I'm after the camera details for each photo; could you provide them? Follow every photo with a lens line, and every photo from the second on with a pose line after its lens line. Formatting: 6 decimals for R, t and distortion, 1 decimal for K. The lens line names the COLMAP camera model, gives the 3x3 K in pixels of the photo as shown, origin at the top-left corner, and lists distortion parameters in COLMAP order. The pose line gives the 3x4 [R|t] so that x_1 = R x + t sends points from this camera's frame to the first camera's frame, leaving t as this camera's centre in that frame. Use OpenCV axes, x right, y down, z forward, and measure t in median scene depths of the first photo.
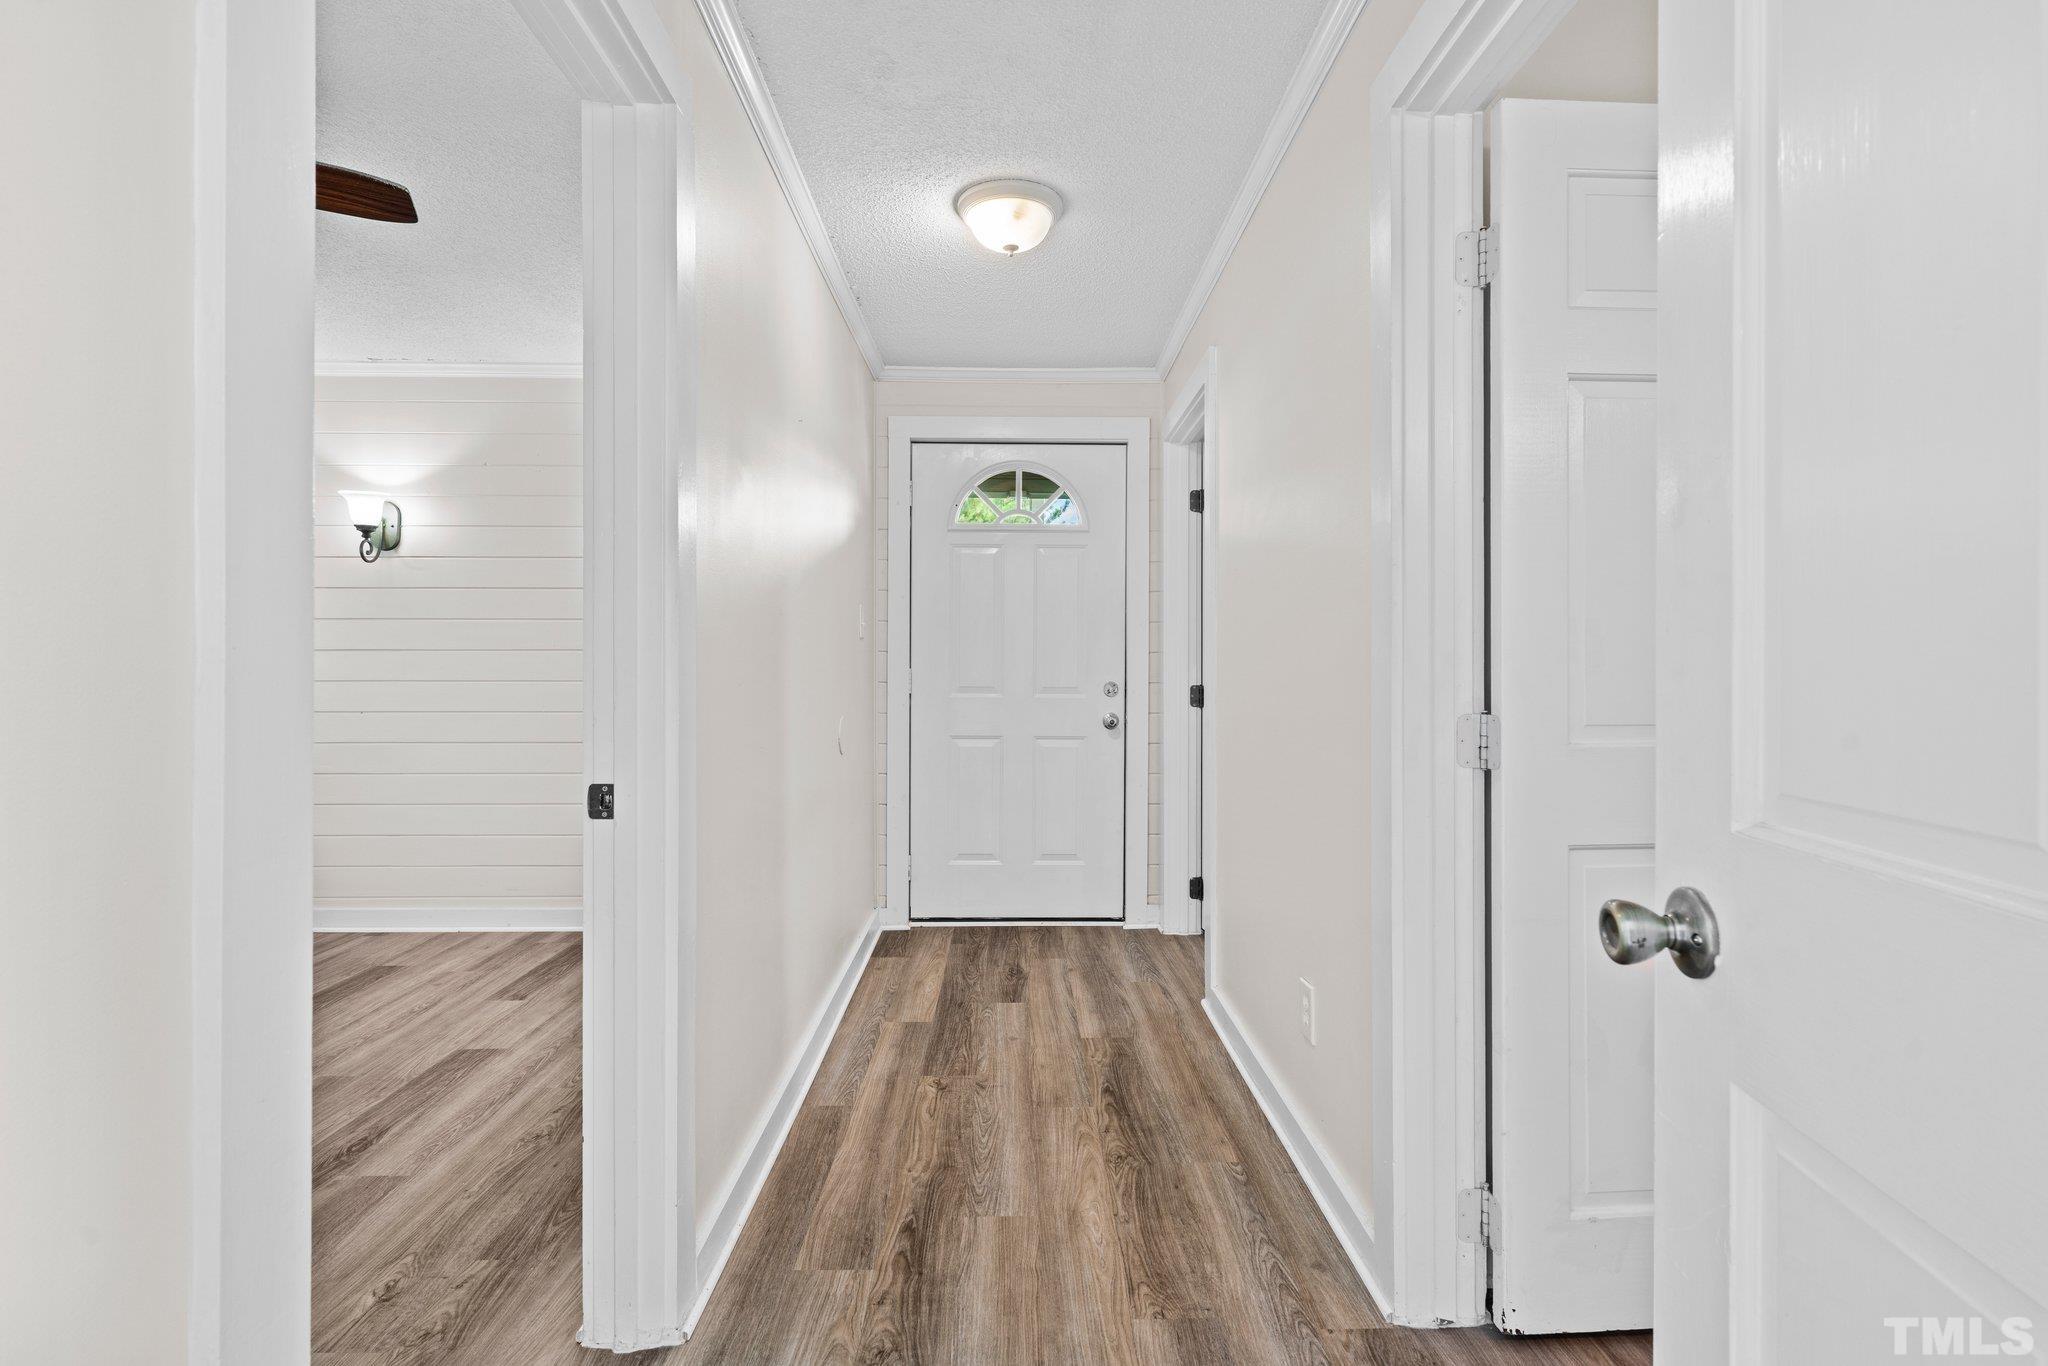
lens RADIAL K [[968.0, 0, 1028.7], [0, 968.0, 671.4], [0, 0, 1]] dist [0.002431, -0.000484]
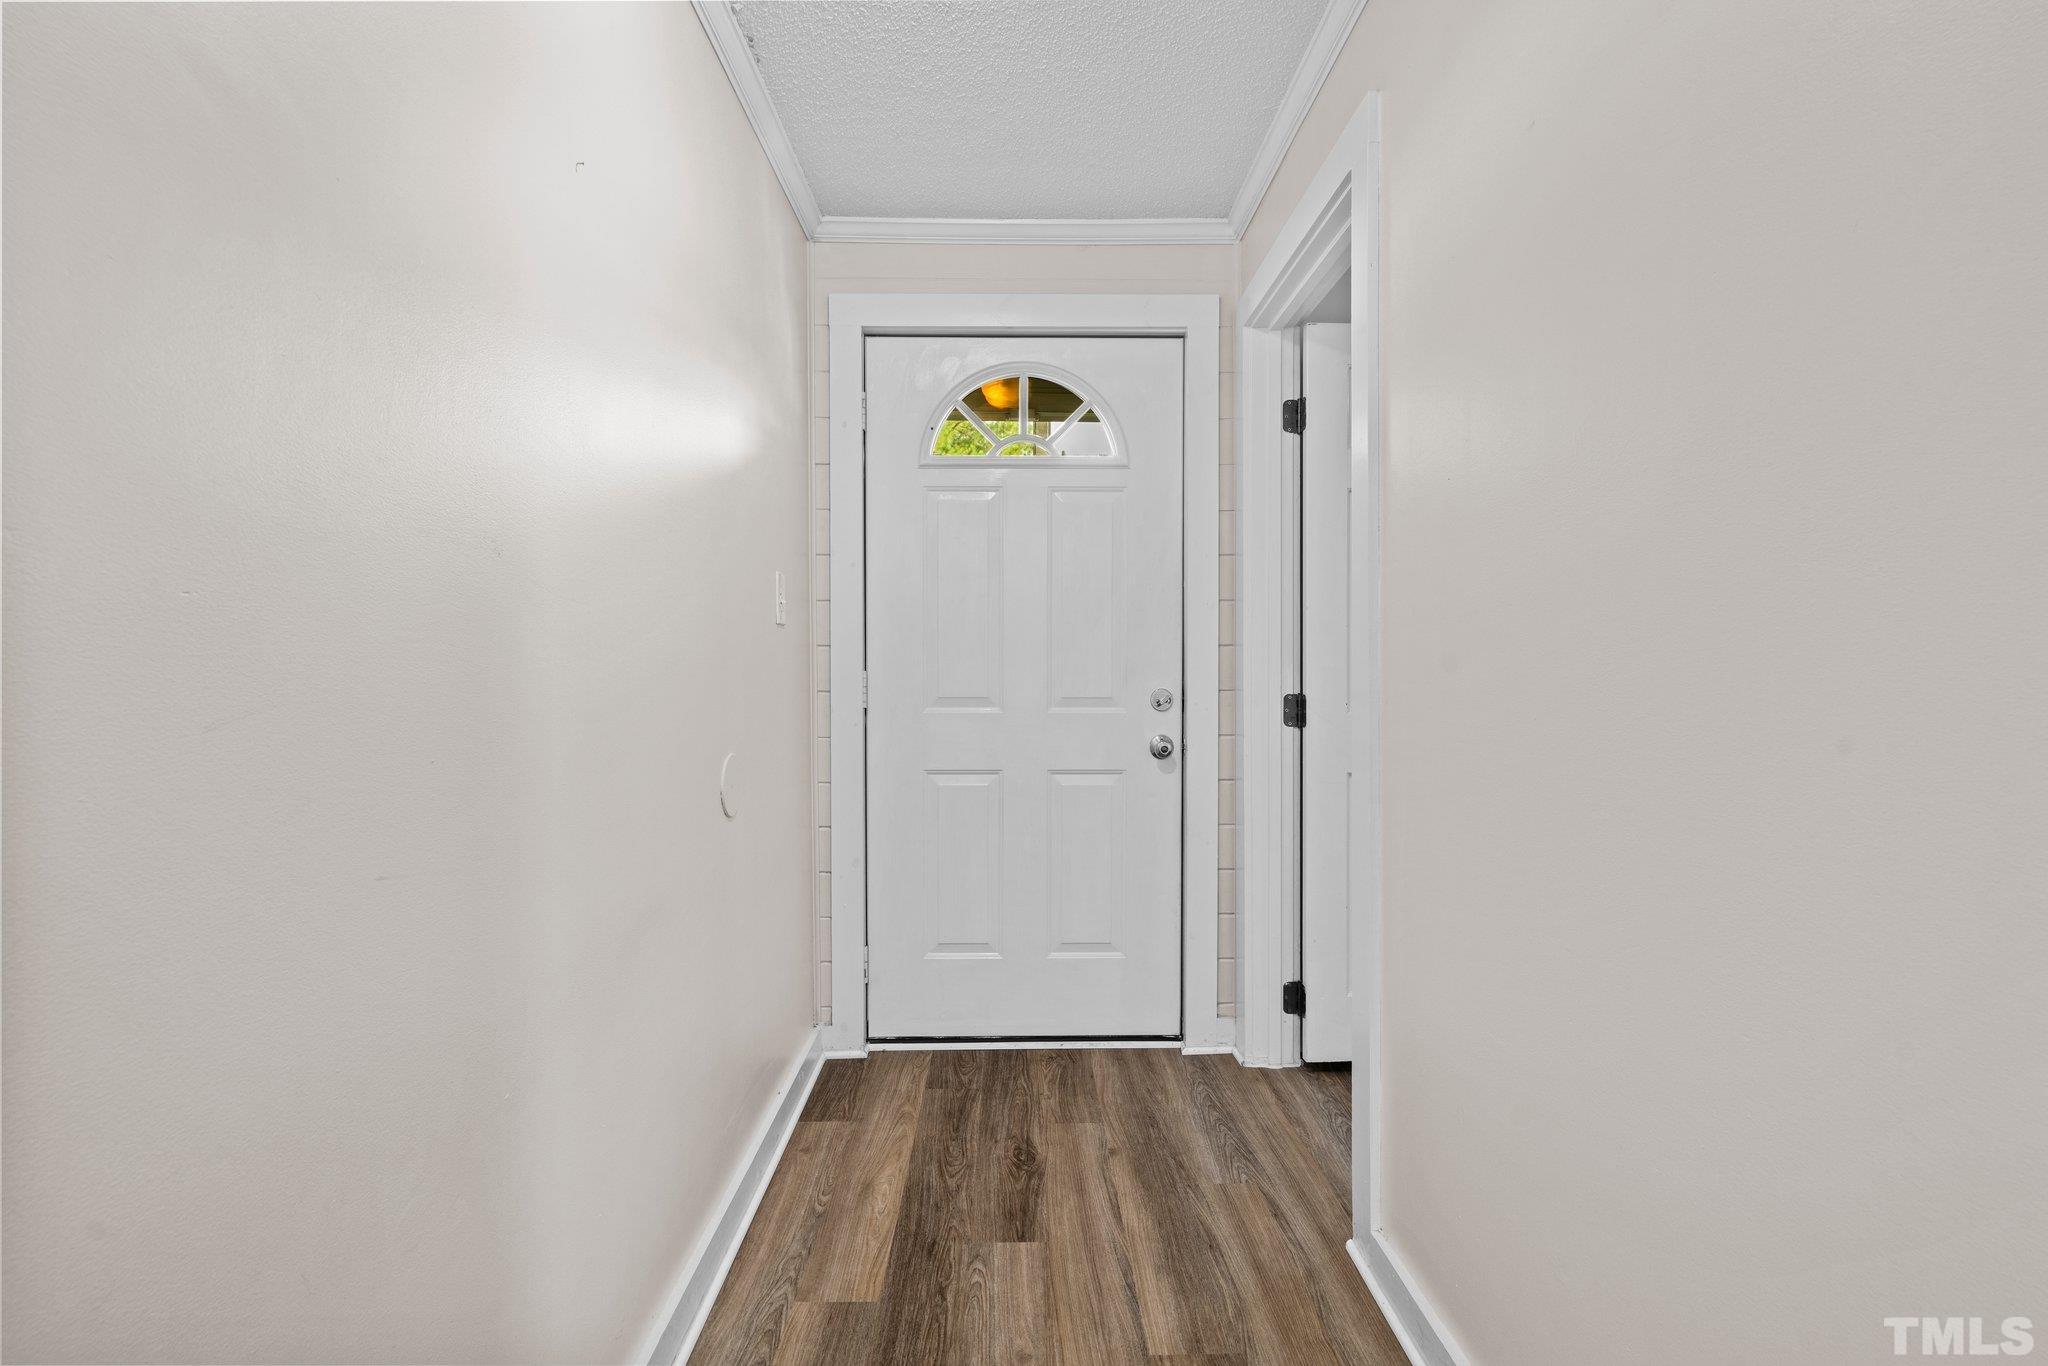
lens RADIAL K [[968.0, 0, 1027.2], [0, 968.0, 677.4], [0, 0, 1]] dist [0.002431, -0.000484]
pose [[0.999981, -0.005244, -0.003335, -0.007131], [0.005262, 0.999973, 0.005218, -0.001486], [0.003307, -0.005235, 0.999981, 0.330942]]
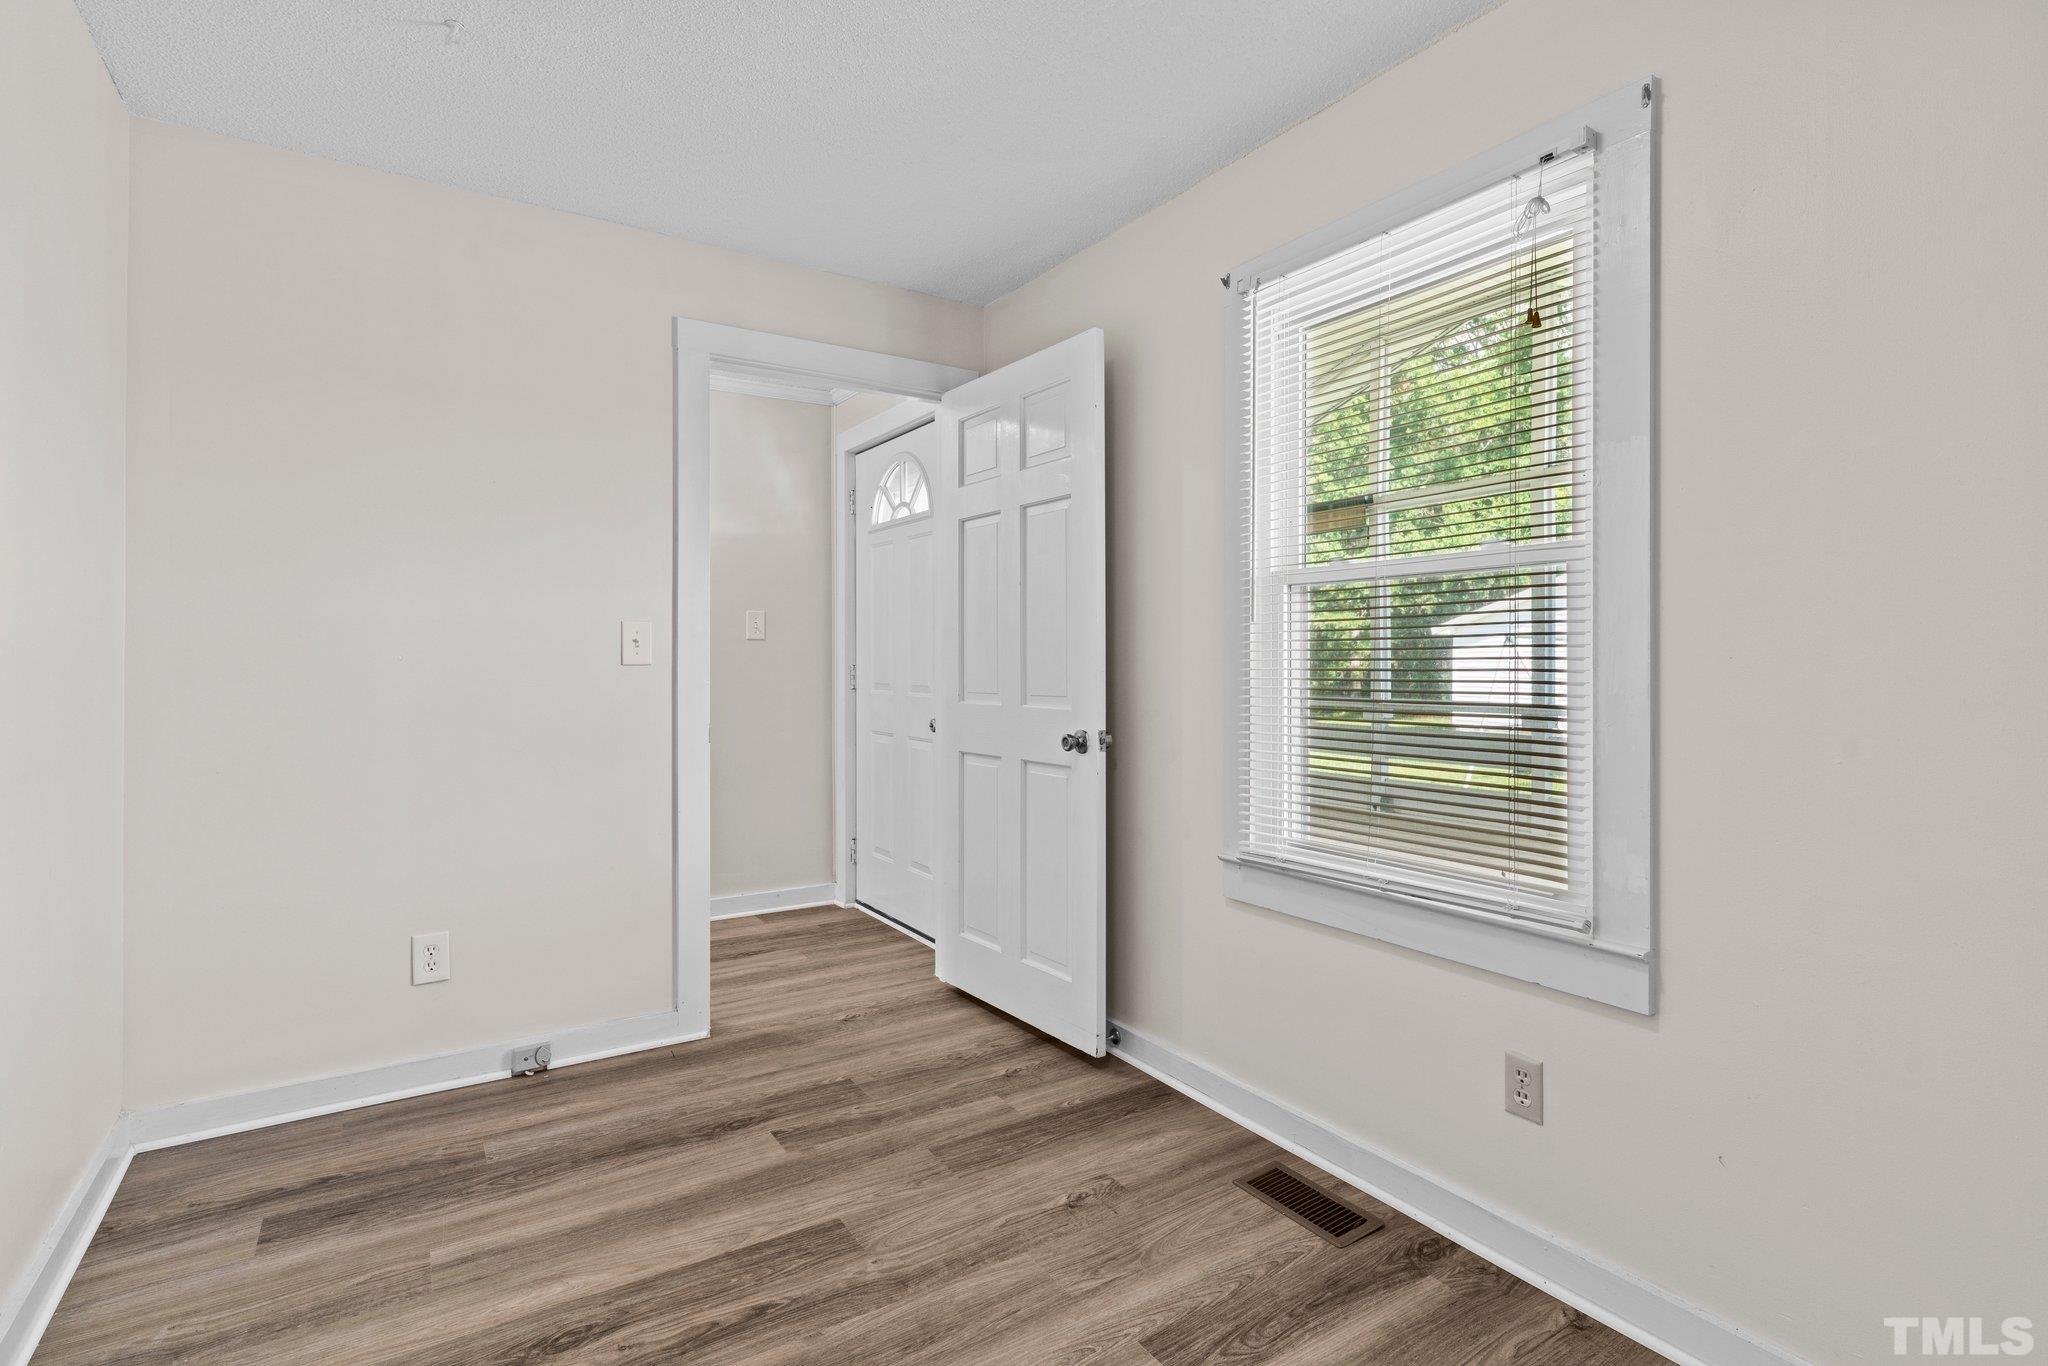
lens RADIAL K [[968.0, 0, 1017.8], [0, 968.0, 669.4], [0, 0, 1]] dist [0.002431, -0.000484]
pose [[0.514335, -0.003818, -0.857581, 0.904987], [-0.002304, 0.999980, -0.005833, 0.007265], [0.857586, 0.004976, 0.514316, 0.617768]]
